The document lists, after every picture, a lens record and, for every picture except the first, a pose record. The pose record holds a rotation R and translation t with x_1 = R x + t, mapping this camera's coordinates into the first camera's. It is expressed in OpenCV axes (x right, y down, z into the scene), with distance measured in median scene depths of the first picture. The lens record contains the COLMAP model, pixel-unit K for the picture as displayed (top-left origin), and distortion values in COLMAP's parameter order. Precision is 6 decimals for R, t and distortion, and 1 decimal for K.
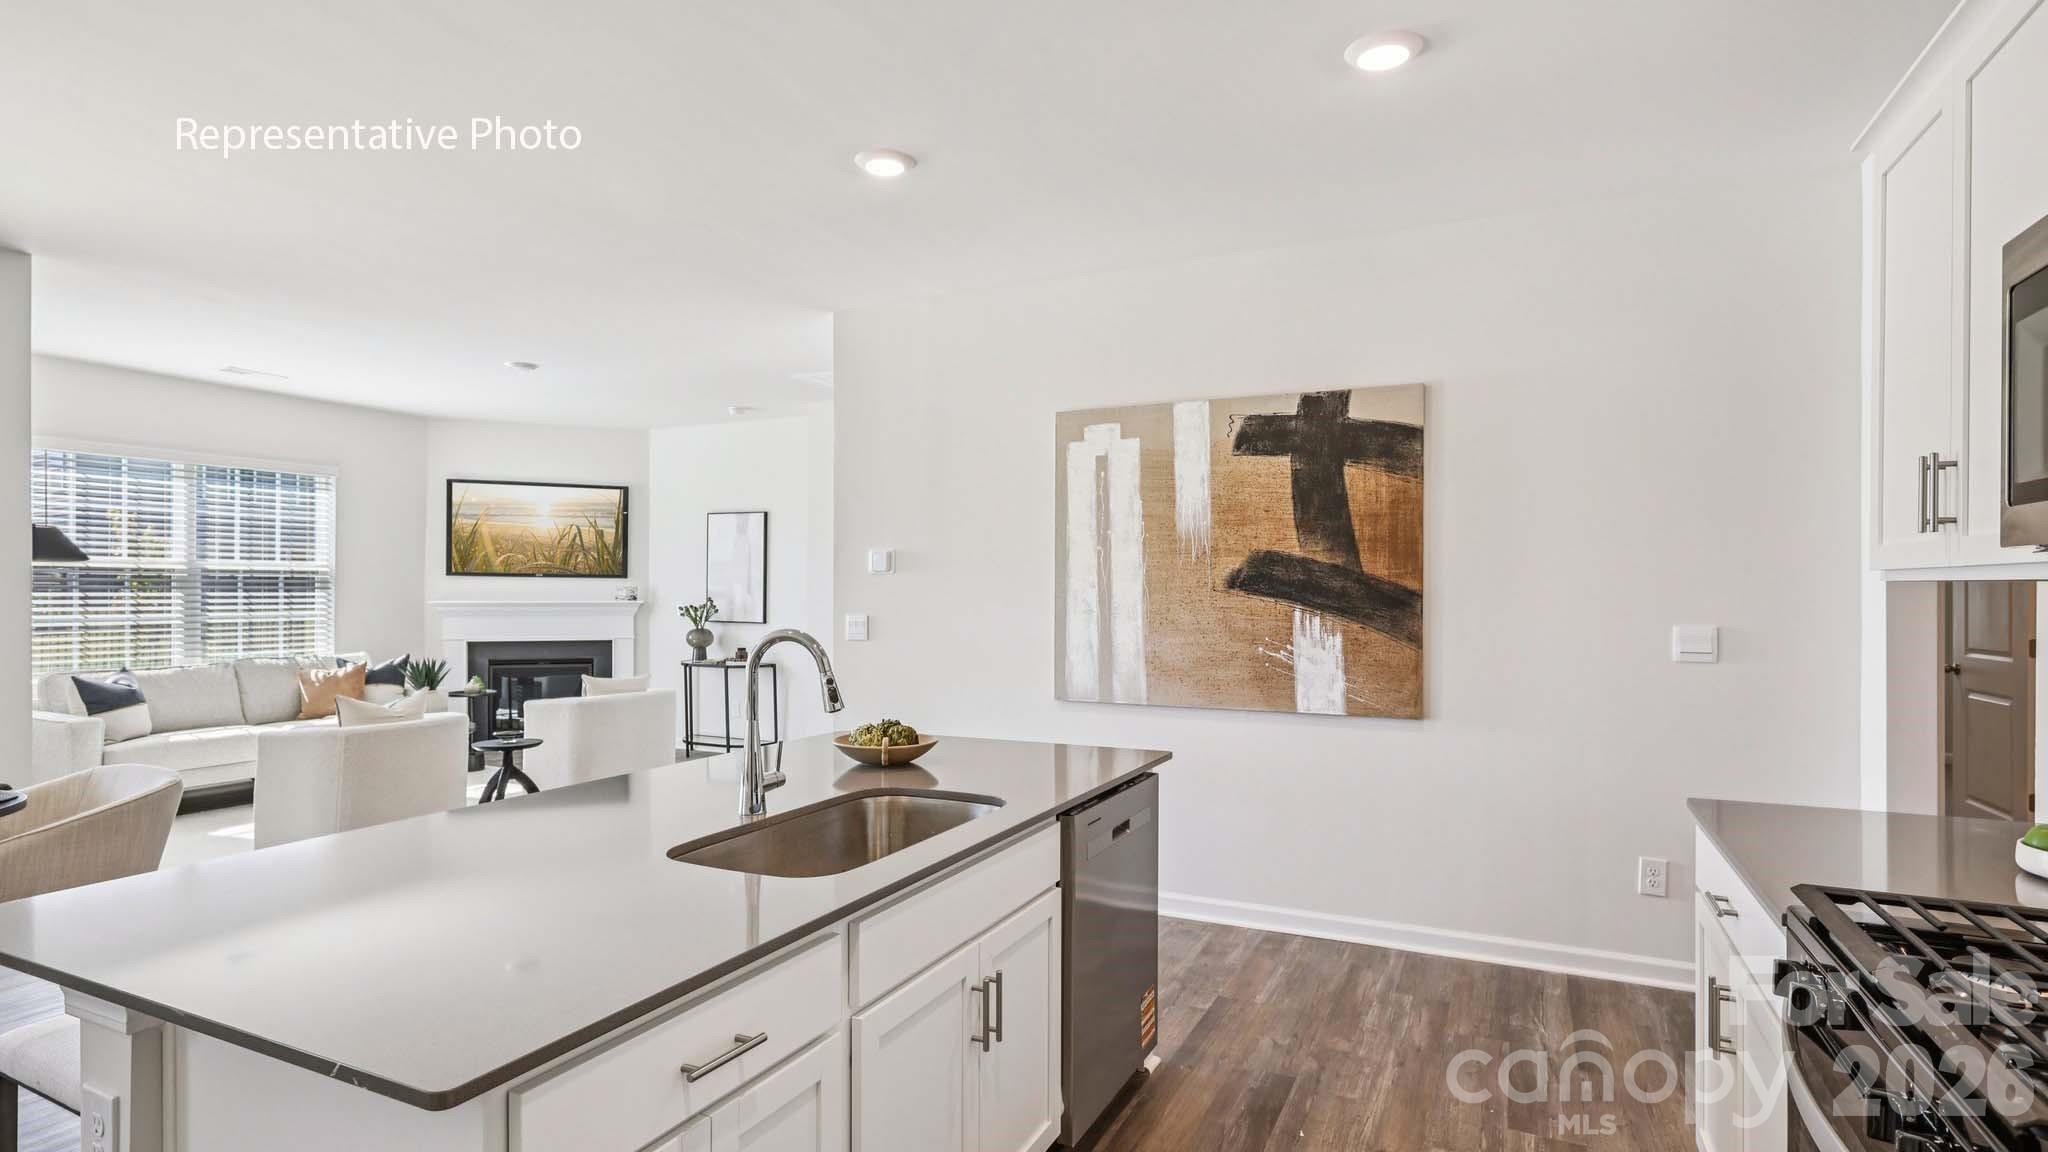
lens RADIAL K [[1031.7, 0, 1022.0], [0, 1031.7, 591.1], [0, 0, 1]] dist [-0.004704, 0.010071]
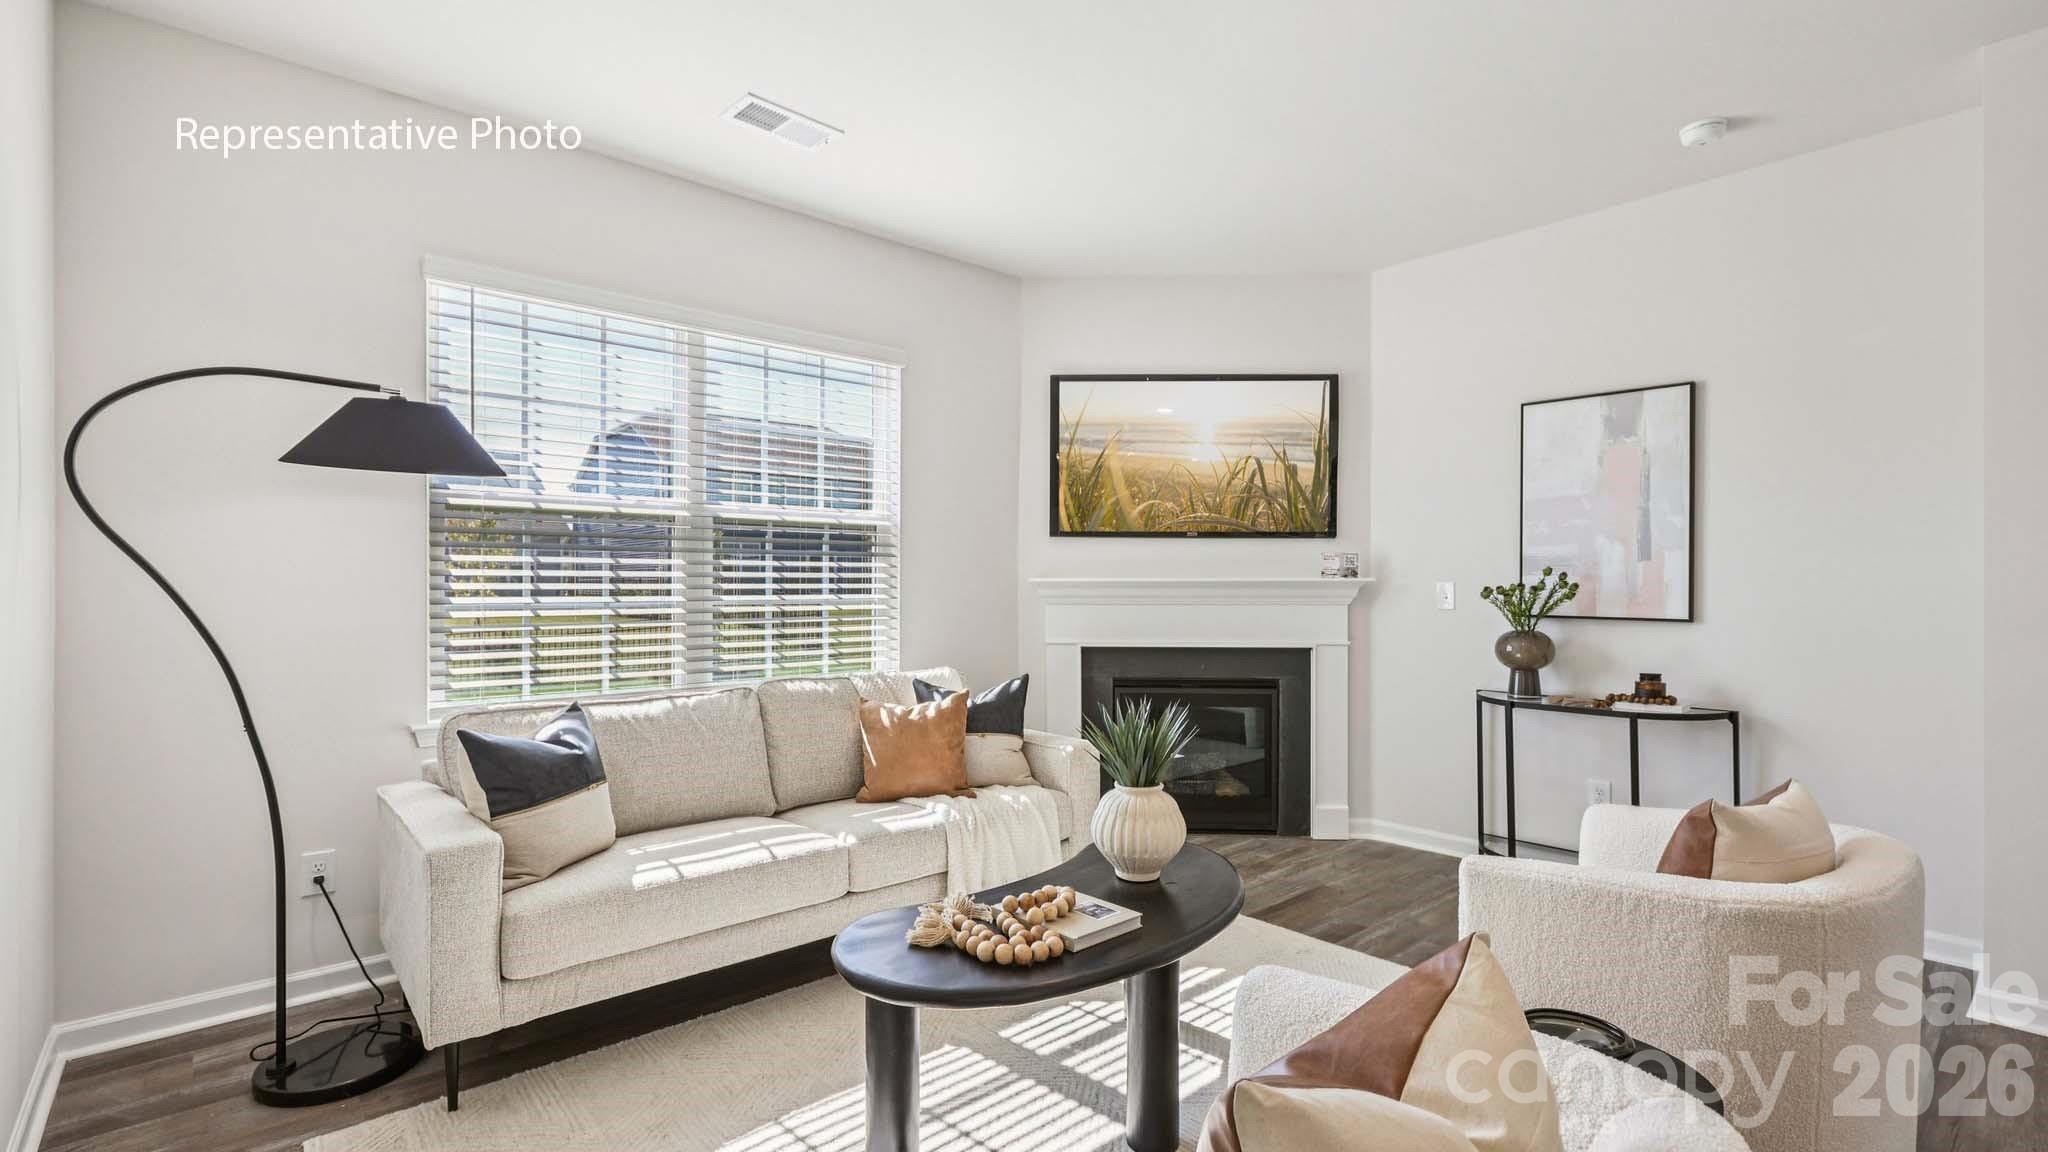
lens RADIAL K [[923.5, 0, 1017.9], [0, 923.5, 582.9], [0, 0, 1]] dist [0.002298, 0.001320]
pose [[0.923594, -0.003247, -0.383359, -0.470310], [0.002693, 0.999994, -0.001983, 0.016785], [0.383363, 0.000799, 0.923597, 0.629459]]
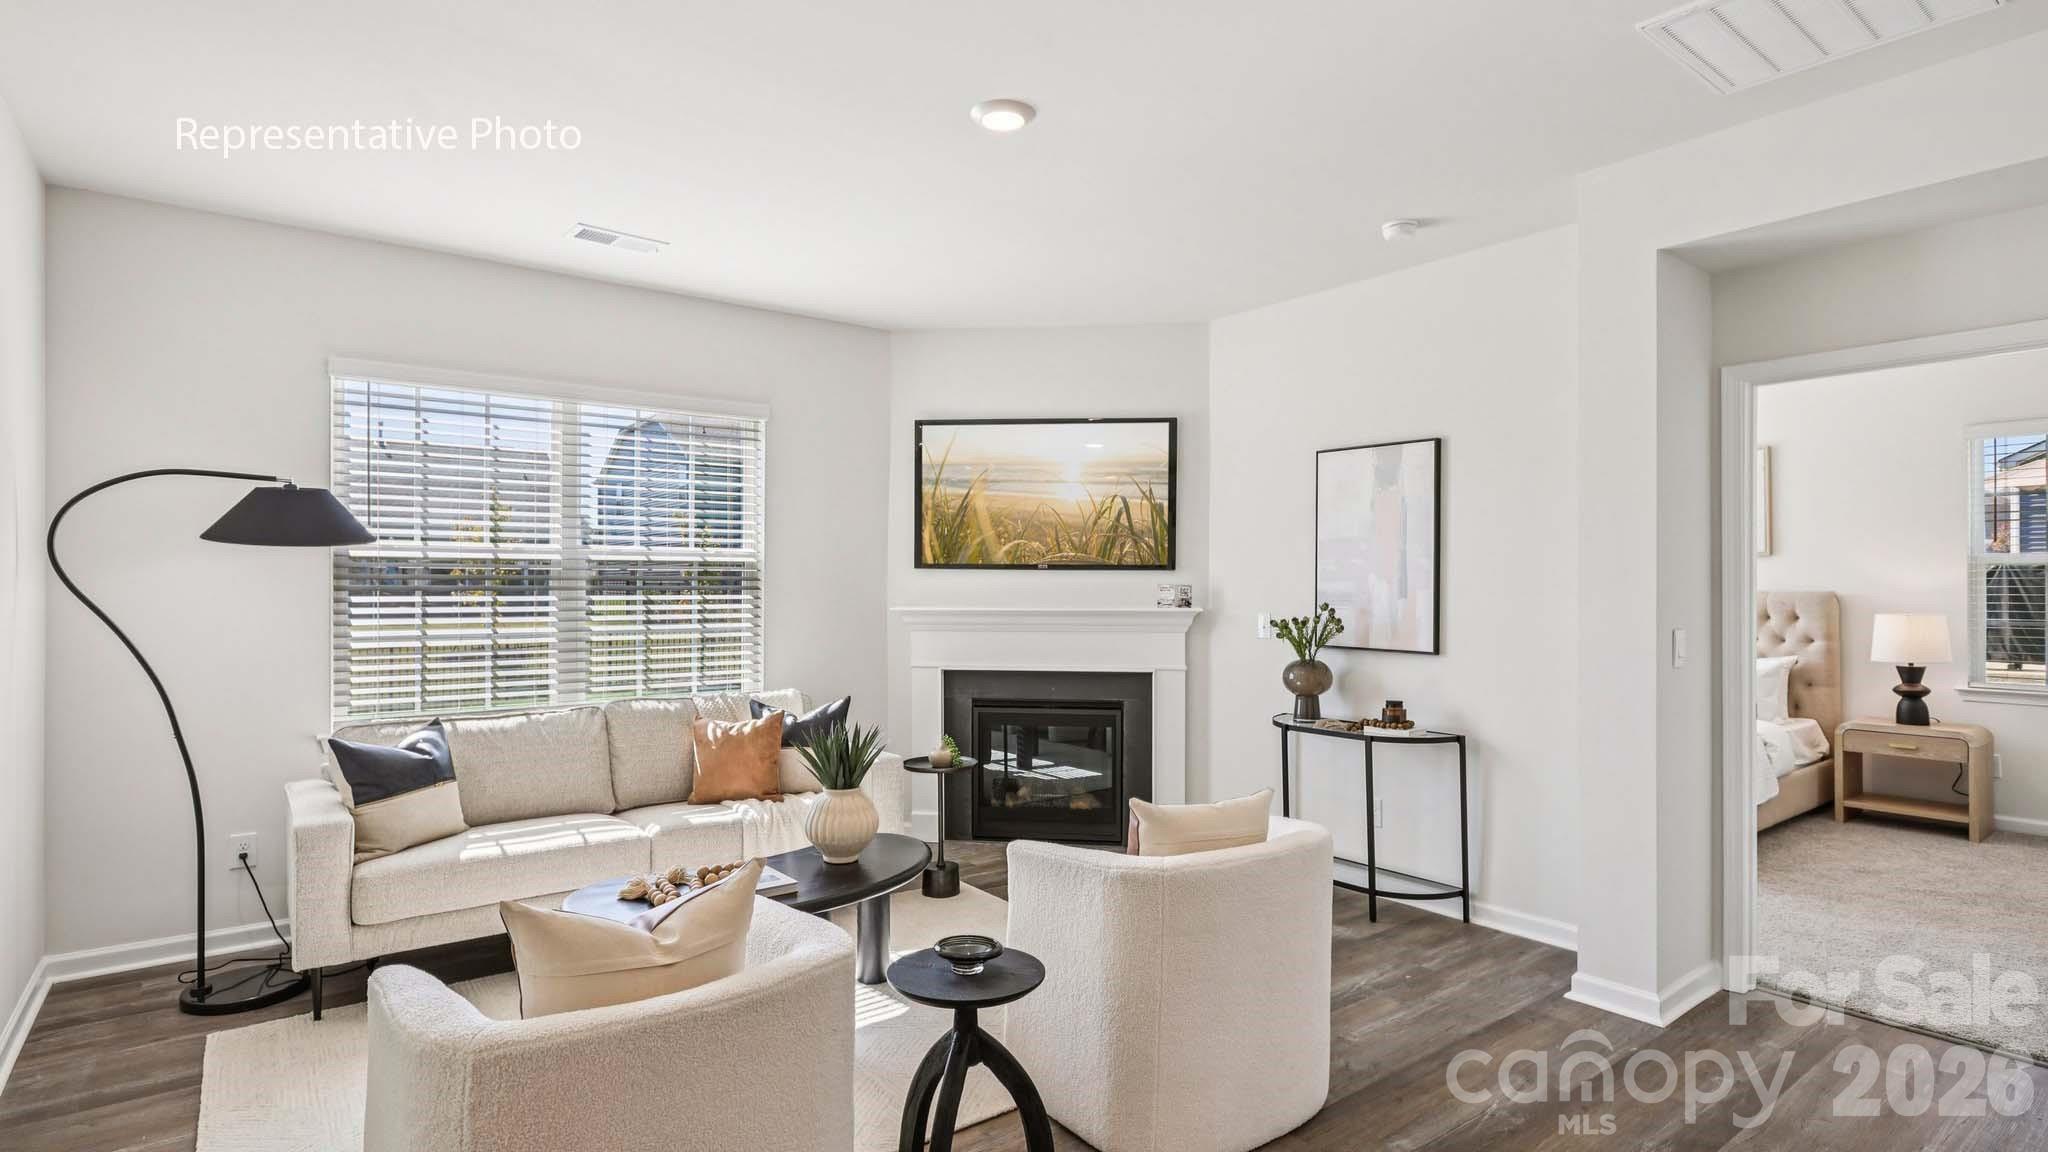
lens RADIAL K [[1029.4, 0, 1023.0], [0, 1029.4, 582.4], [0, 0, 1]] dist [0.003023, 0.001887]
pose [[0.895196, -0.003296, -0.445661, -0.260113], [0.001523, 0.999989, -0.004337, -0.004099], [0.445670, 0.003204, 0.895191, 0.564156]]
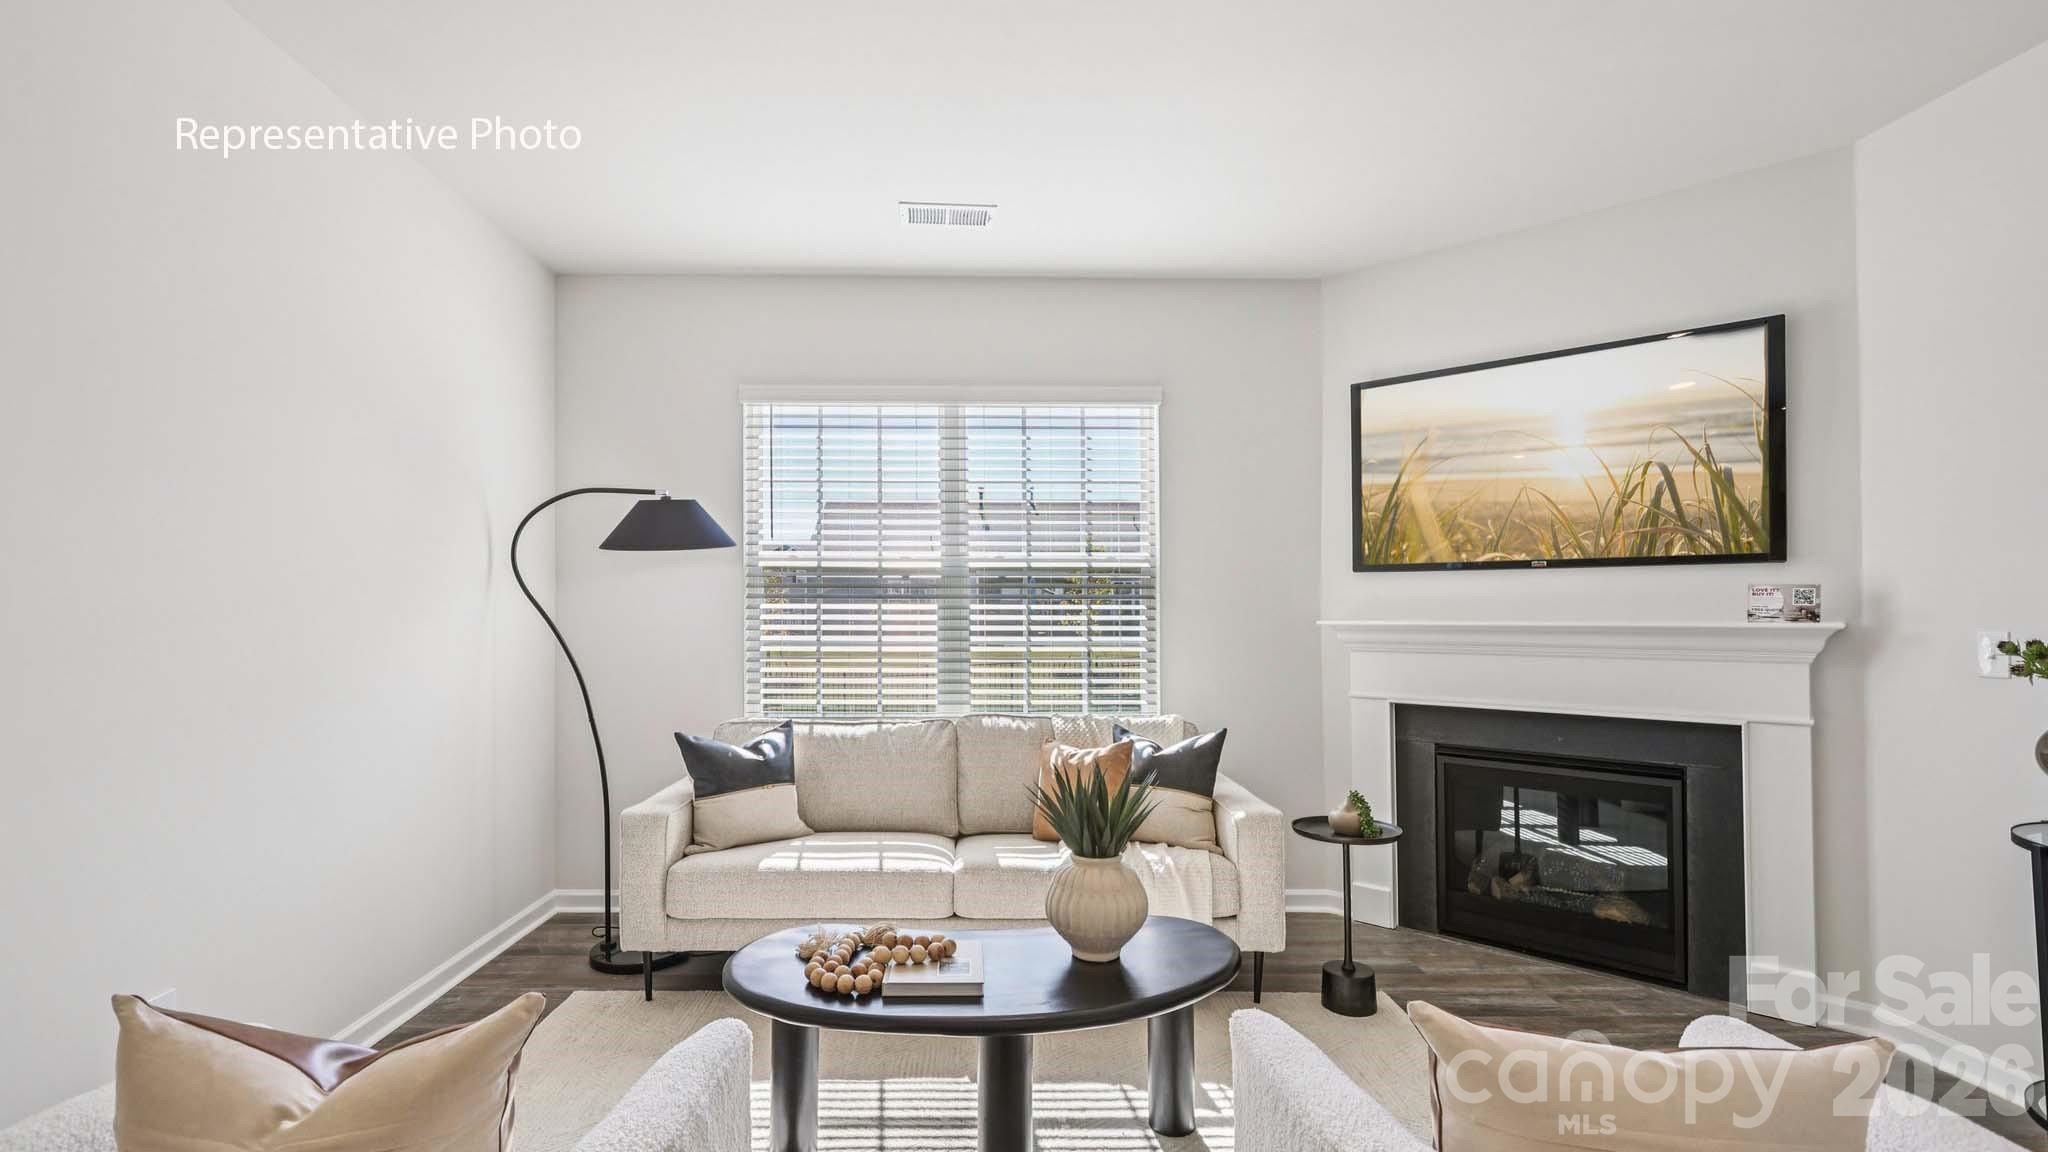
lens RADIAL K [[933.2, 0, 975.7], [0, 933.2, 595.6], [0, 0, 1]] dist [-0.001394, 0.000419]
pose [[0.449817, -0.022481, -0.892838, -0.287595], [-0.001155, 0.999668, -0.025753, 0.011595], [0.893120, 0.012615, 0.449641, 0.789244]]
